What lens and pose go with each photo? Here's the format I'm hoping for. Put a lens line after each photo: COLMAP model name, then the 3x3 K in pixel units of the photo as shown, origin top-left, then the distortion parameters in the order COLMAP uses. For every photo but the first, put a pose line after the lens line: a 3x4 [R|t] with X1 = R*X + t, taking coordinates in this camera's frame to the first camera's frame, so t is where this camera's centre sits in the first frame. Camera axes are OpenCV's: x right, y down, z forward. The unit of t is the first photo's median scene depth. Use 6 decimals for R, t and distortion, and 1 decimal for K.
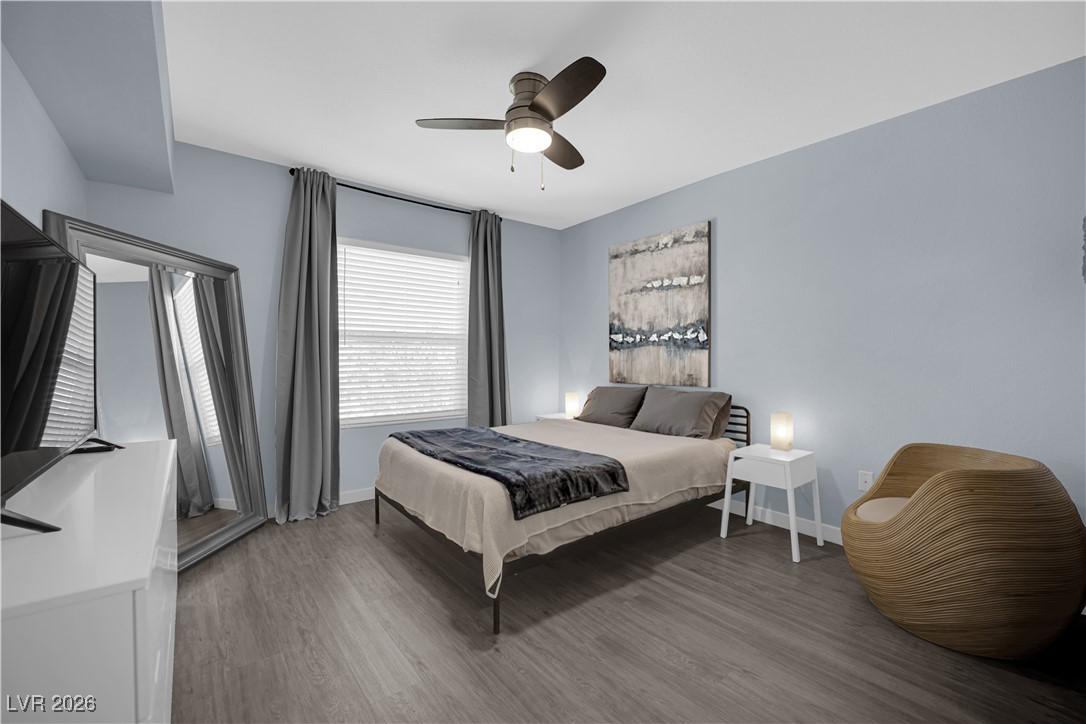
lens RADIAL K [[447.2, 0, 548.8], [0, 447.2, 361.3], [0, 0, 1]] dist [-0.020300, 0.000681]
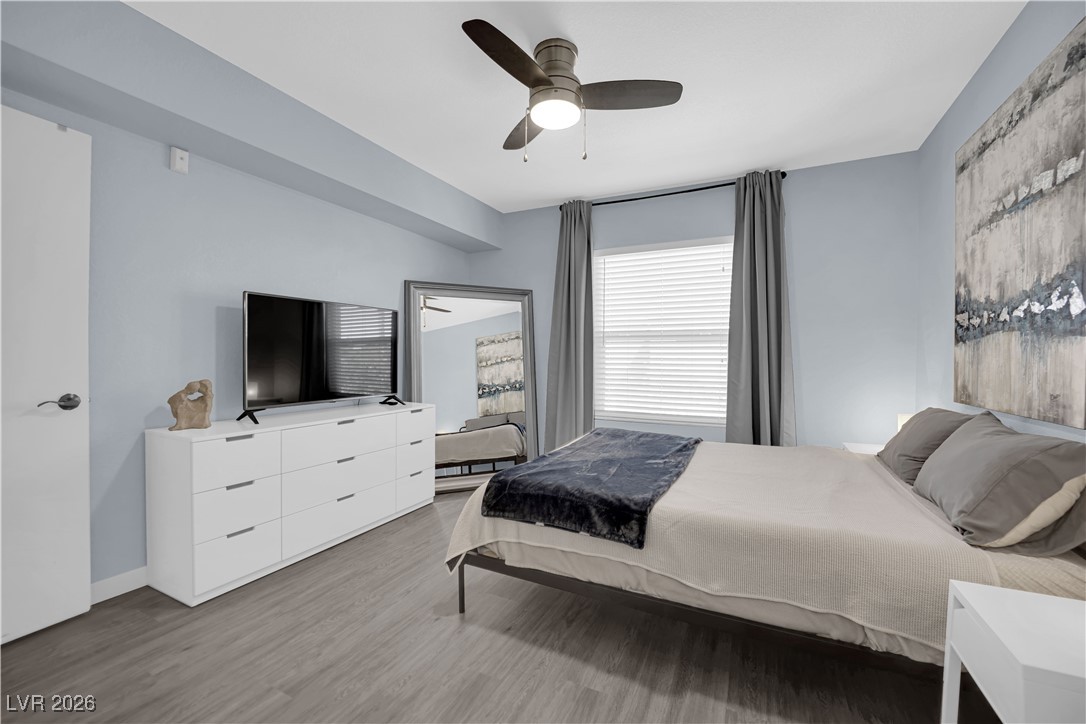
lens RADIAL K [[447.2, 0, 548.7], [0, 447.2, 360.8], [0, 0, 1]] dist [-0.020300, 0.000681]
pose [[0.418304, 0.008447, -0.908268, 0.474017], [-0.012142, 0.999919, 0.003707, 0.000831], [0.908226, 0.009477, 0.418373, 0.374103]]
